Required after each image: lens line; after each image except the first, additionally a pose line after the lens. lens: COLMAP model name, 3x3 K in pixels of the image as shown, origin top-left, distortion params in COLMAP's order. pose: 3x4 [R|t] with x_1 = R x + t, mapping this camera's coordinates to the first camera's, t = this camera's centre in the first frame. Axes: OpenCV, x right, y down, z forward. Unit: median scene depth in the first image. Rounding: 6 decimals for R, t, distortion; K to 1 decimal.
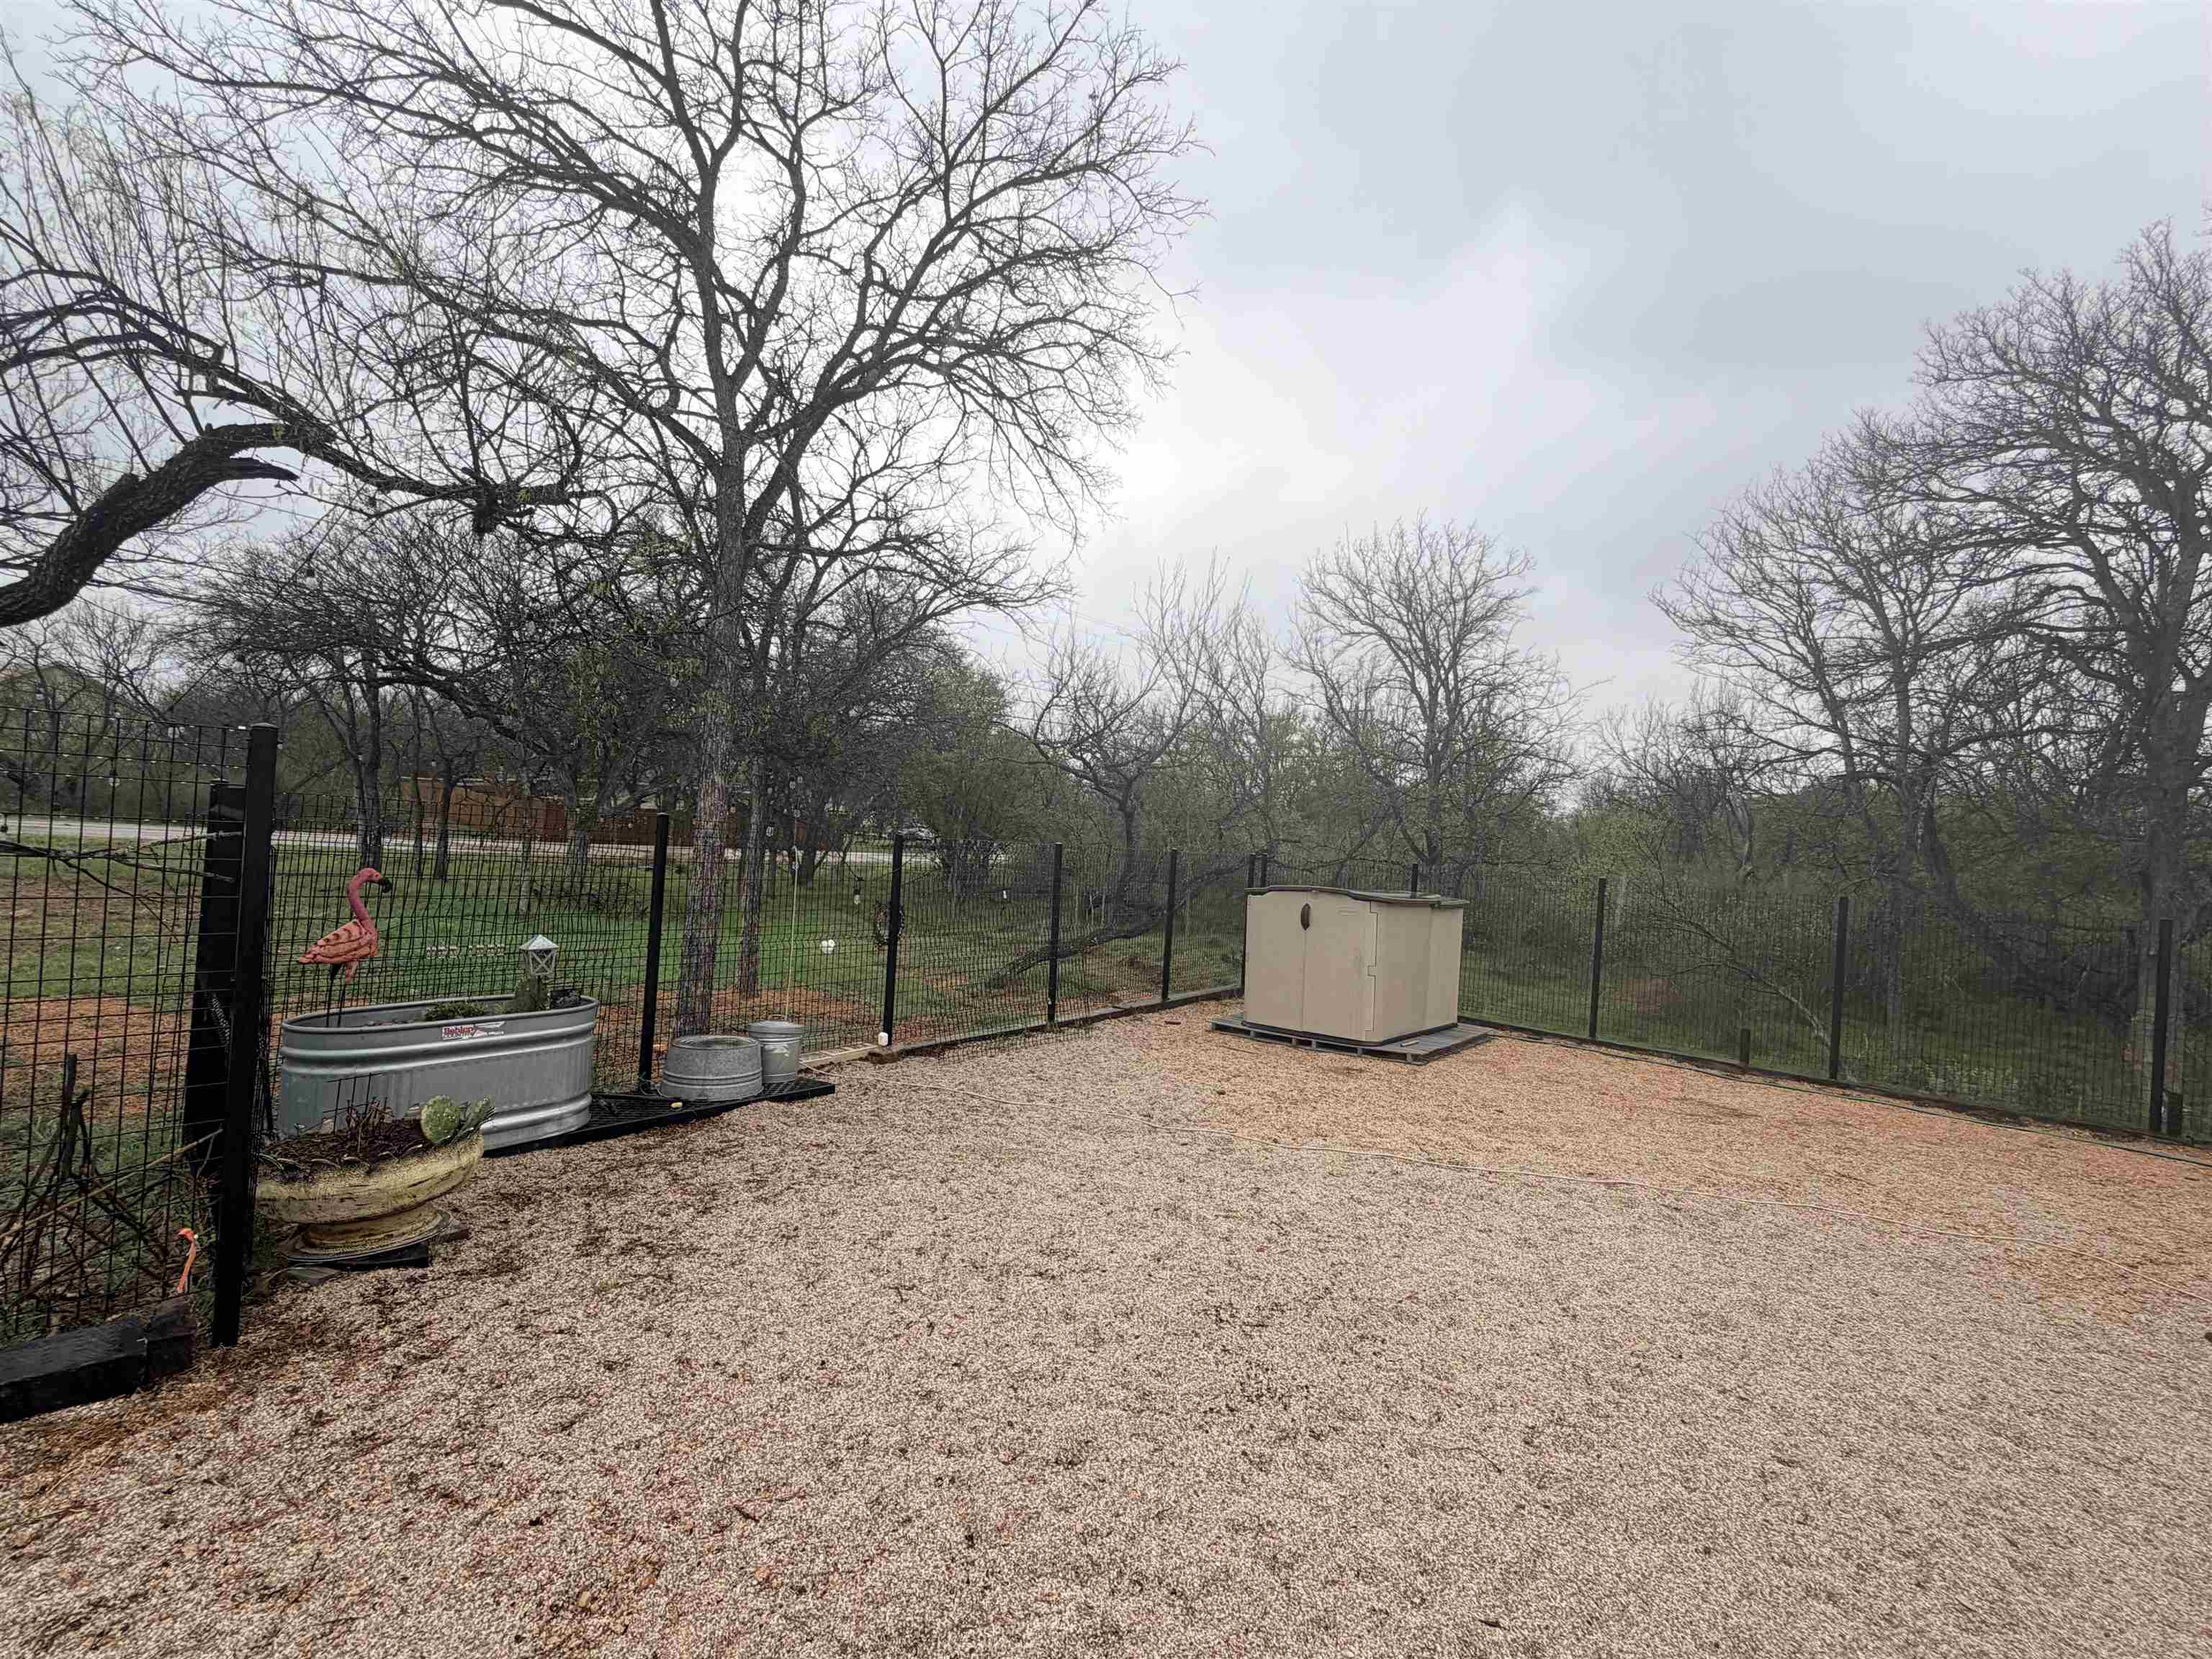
lens RADIAL K [[880.0, 0, 1096.9], [0, 880.0, 832.6], [0, 0, 1]] dist [-0.002935, -0.000074]
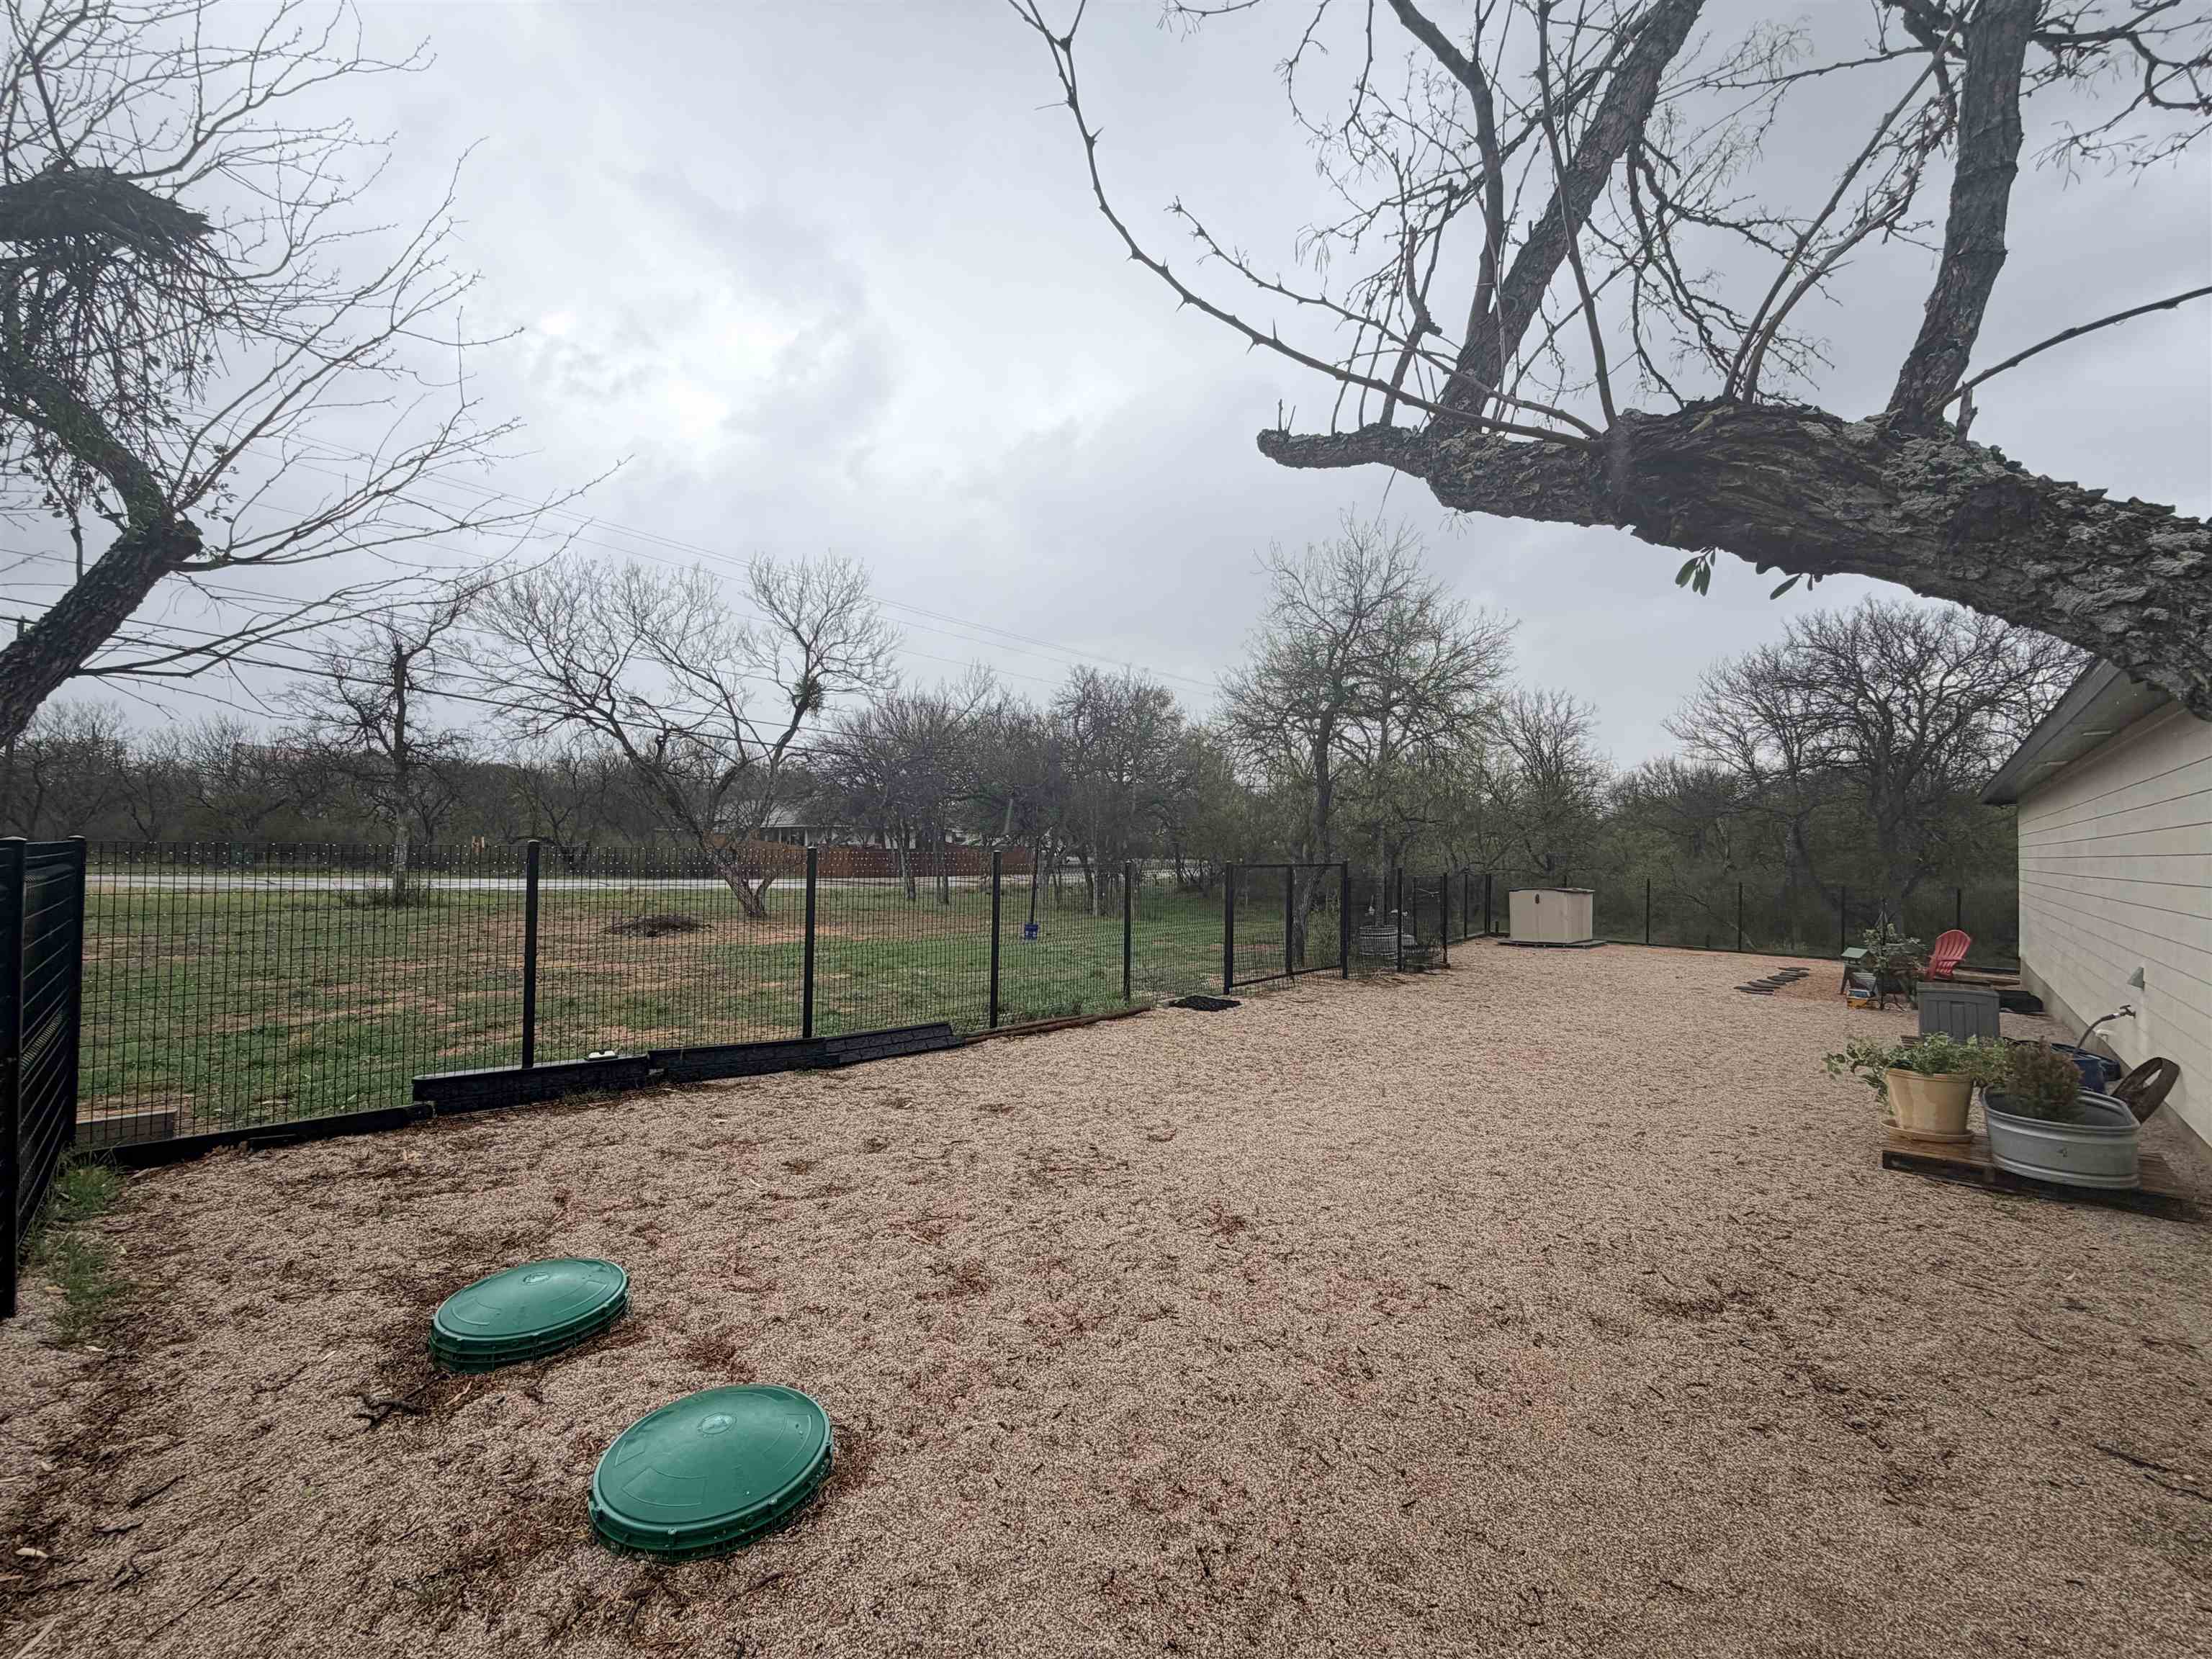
lens RADIAL K [[880.0, 0, 1096.9], [0, 880.0, 832.6], [0, 0, 1]] dist [-0.002935, -0.000074]
pose [[0.998578, -0.048938, -0.021162, -1.566971], [0.048802, 0.998785, -0.006860, -0.232348], [0.021472, 0.005817, 0.999753, -2.578581]]
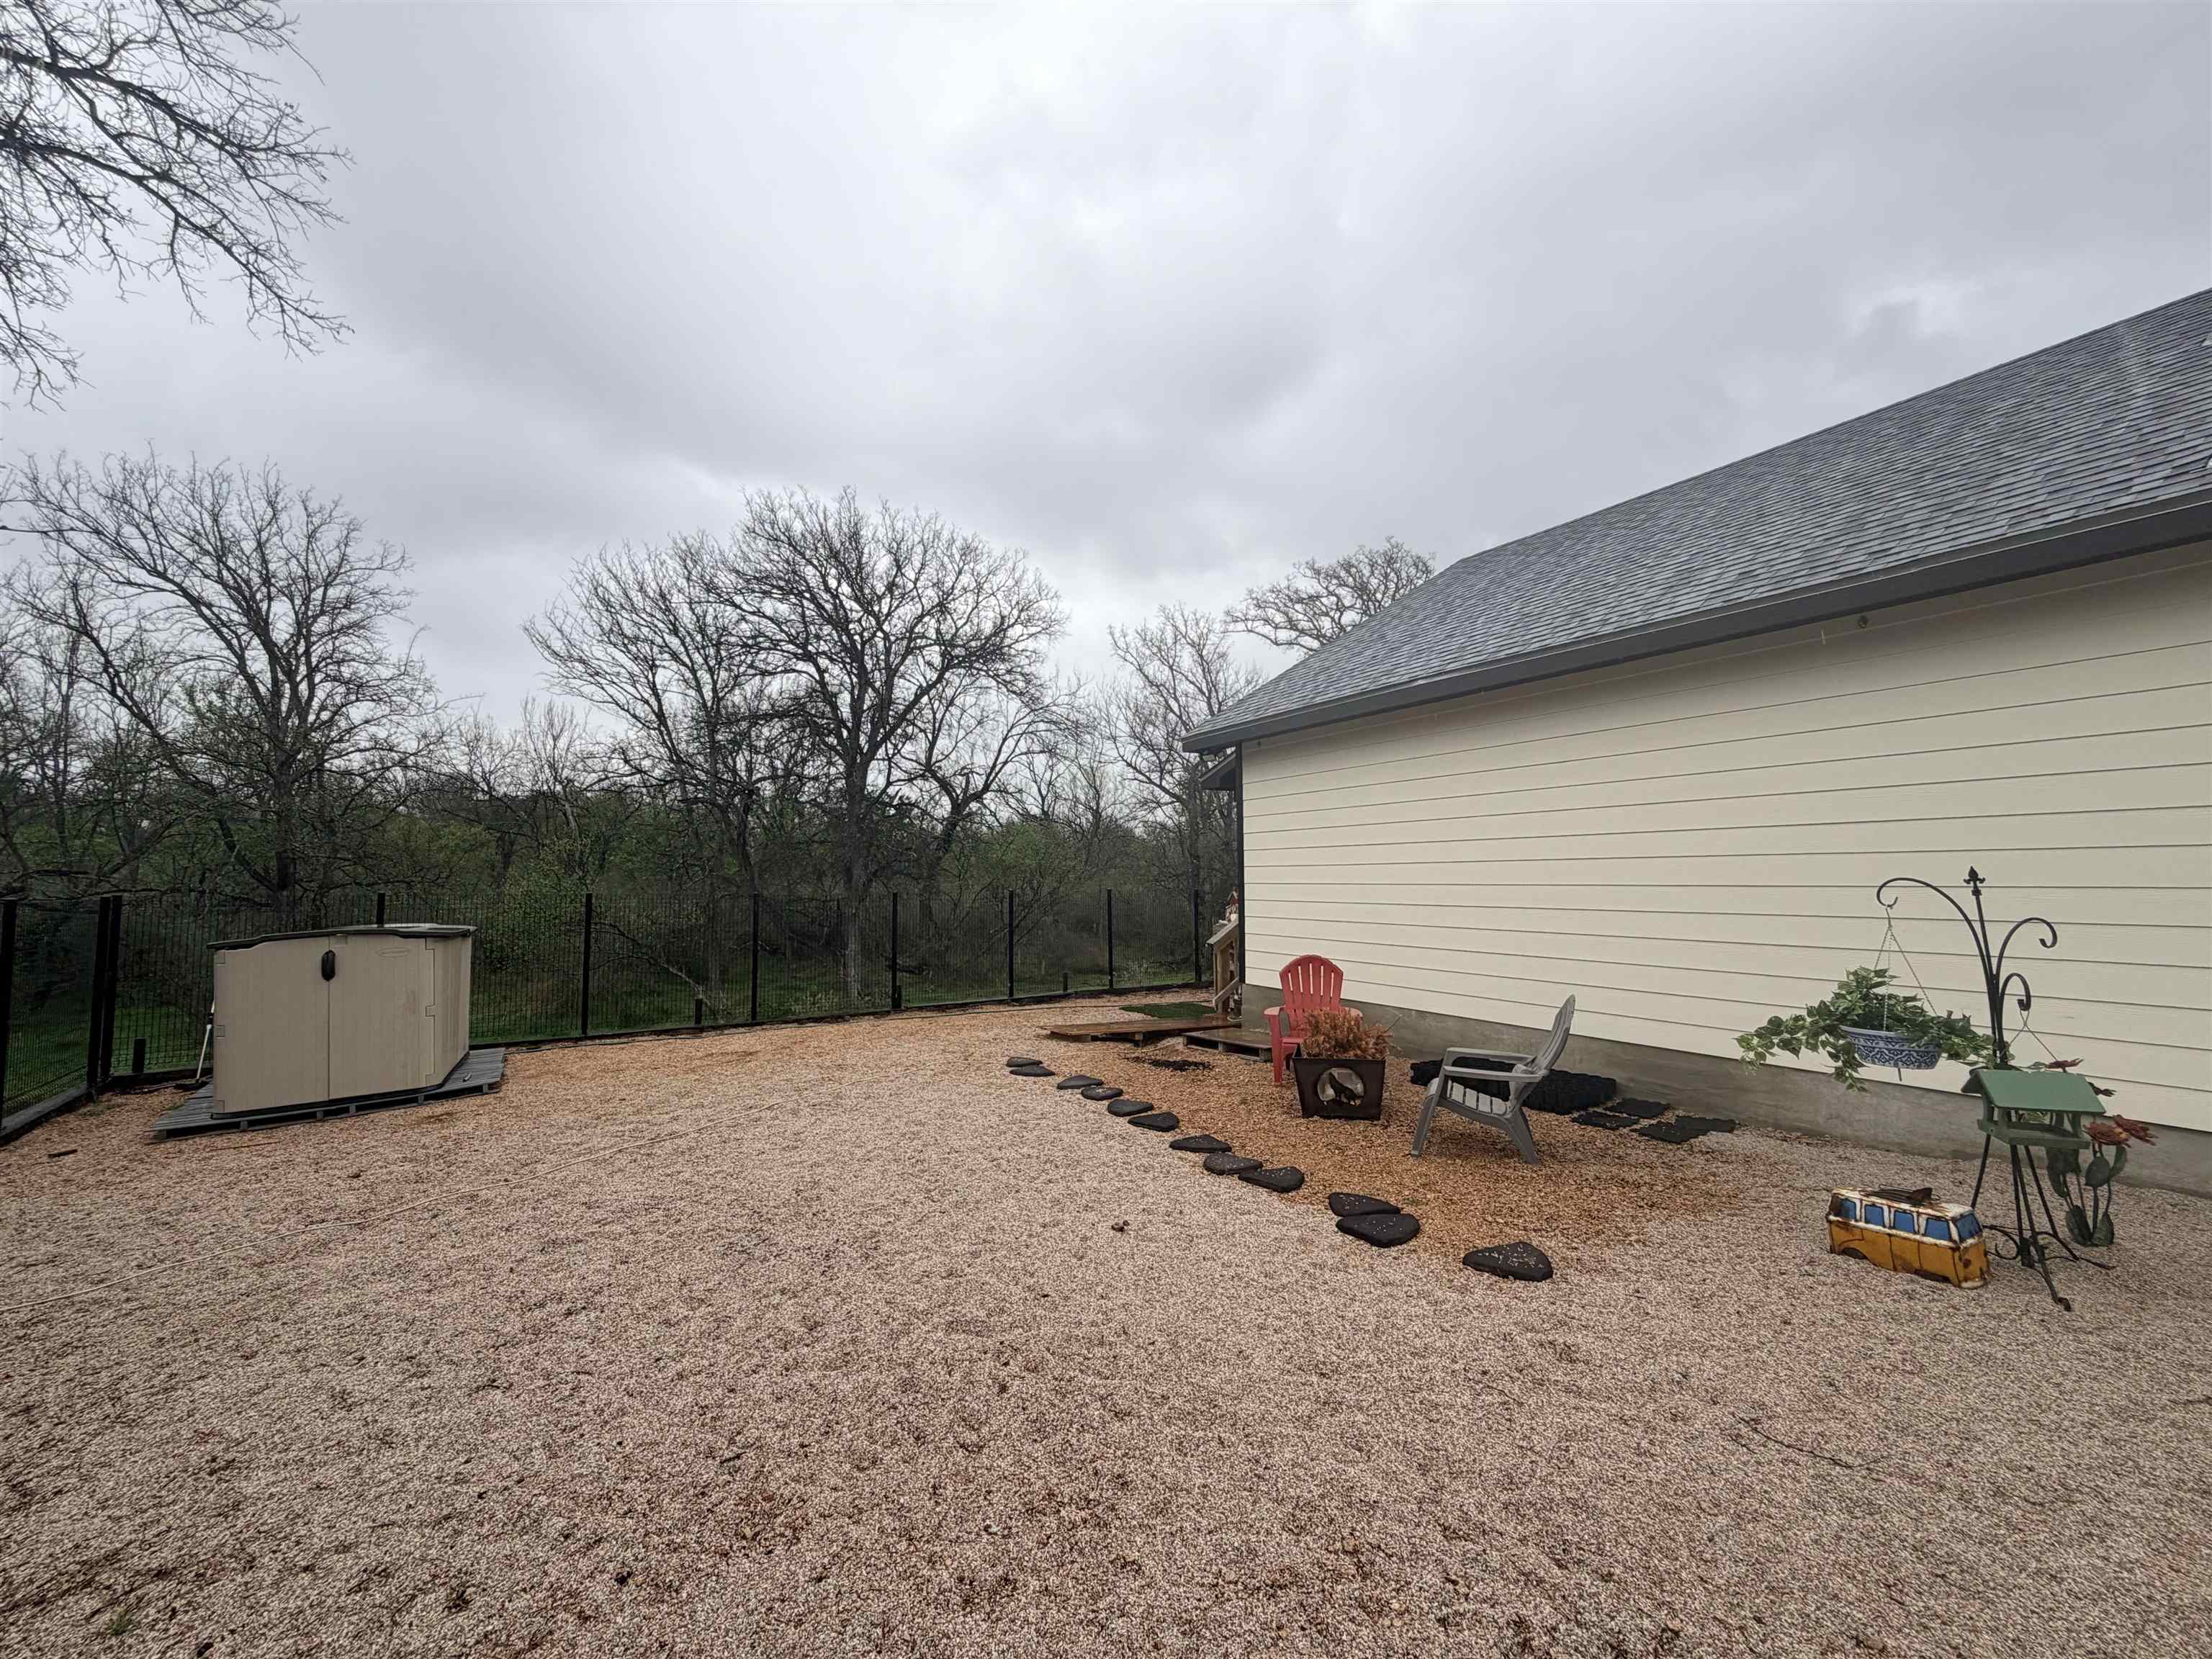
lens RADIAL K [[880.0, 0, 1096.9], [0, 880.0, 832.6], [0, 0, 1]] dist [-0.002935, -0.000074]
pose [[0.301479, -0.013045, 0.953384, -0.537464], [0.010405, 0.999892, 0.010391, -0.054435], [-0.953416, 0.006787, 0.301582, 0.036070]]
